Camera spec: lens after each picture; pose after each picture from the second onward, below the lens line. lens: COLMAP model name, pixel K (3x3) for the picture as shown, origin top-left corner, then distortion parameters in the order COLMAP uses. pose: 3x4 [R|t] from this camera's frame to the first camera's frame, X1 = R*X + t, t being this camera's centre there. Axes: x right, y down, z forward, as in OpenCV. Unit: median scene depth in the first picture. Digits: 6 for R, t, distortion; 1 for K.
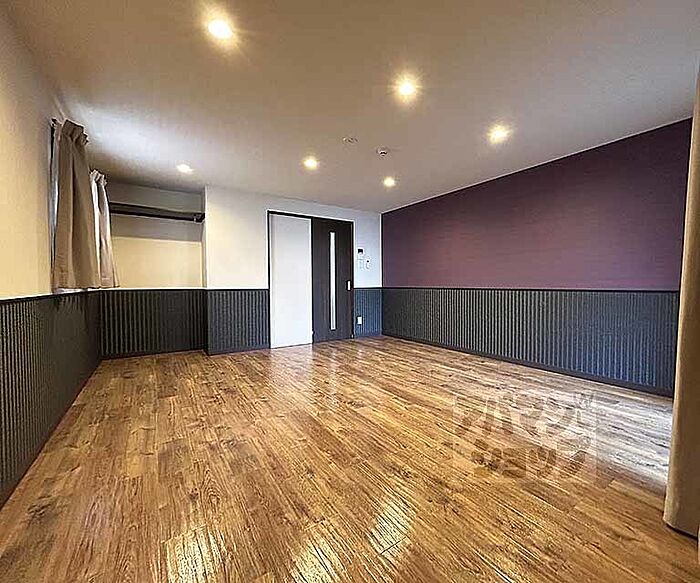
lens RADIAL K [[301.3, 0, 350.0], [0, 301.3, 291.5], [0, 0, 1]] dist [0.000180, 0.000048]
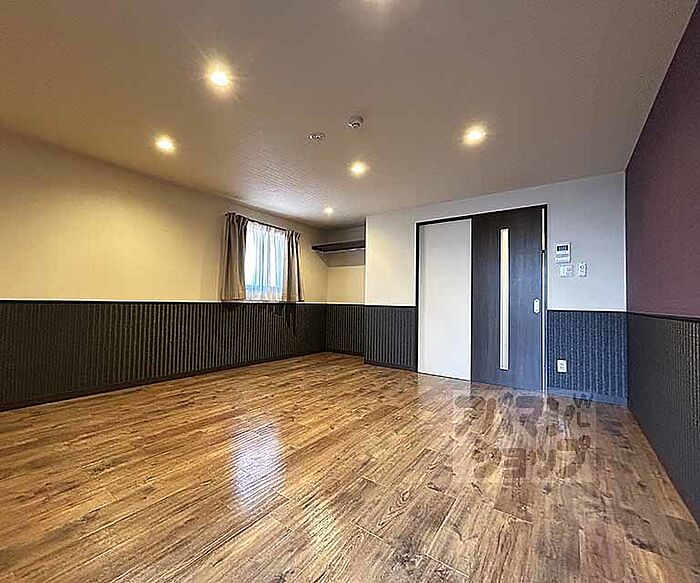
lens RADIAL K [[301.3, 0, 350.0], [0, 301.3, 291.5], [0, 0, 1]] dist [0.000180, 0.000048]
pose [[0.362691, -0.022139, -0.931647, 0.574850], [-0.044040, 0.998194, -0.040864, -0.008918], [0.930868, 0.055850, 0.361060, 0.527693]]
